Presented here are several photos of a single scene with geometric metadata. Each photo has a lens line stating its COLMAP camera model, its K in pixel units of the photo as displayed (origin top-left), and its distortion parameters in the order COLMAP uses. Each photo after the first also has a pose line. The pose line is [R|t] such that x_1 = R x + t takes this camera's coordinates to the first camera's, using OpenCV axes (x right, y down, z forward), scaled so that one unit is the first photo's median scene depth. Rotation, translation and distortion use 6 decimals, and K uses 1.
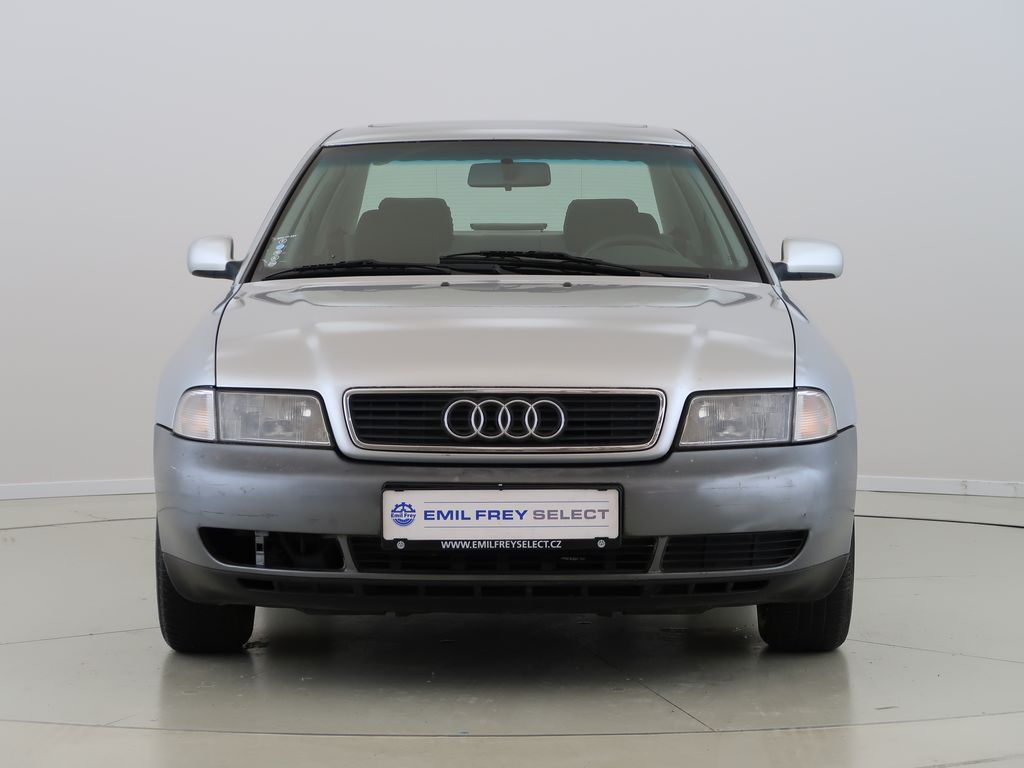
lens RADIAL K [[961.0, 0, 513.3], [0, 961.0, 378.9], [0, 0, 1]] dist [-0.028124, -0.002370]
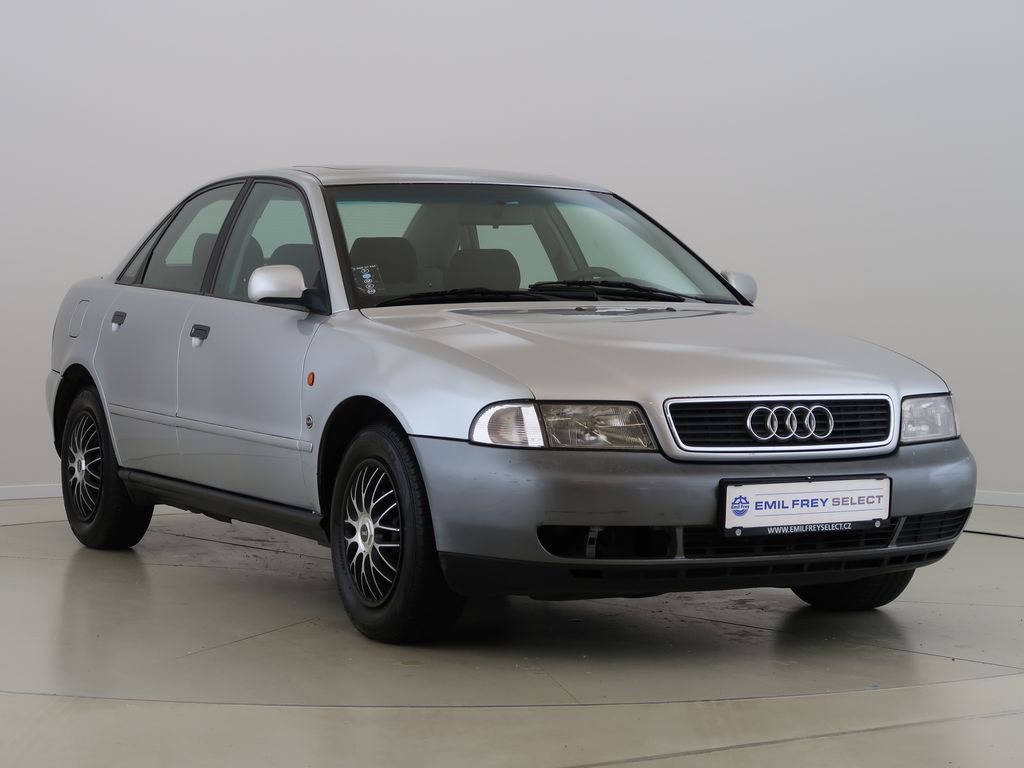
lens RADIAL K [[844.4, 0, 508.6], [0, 844.4, 388.1], [0, 0, 1]] dist [-0.059578, 0.021312]
pose [[0.988929, -0.015595, 0.147565, -0.509461], [0.016635, 0.999845, -0.005815, -0.000173], [-0.147451, 0.008206, 0.989035, 0.032547]]
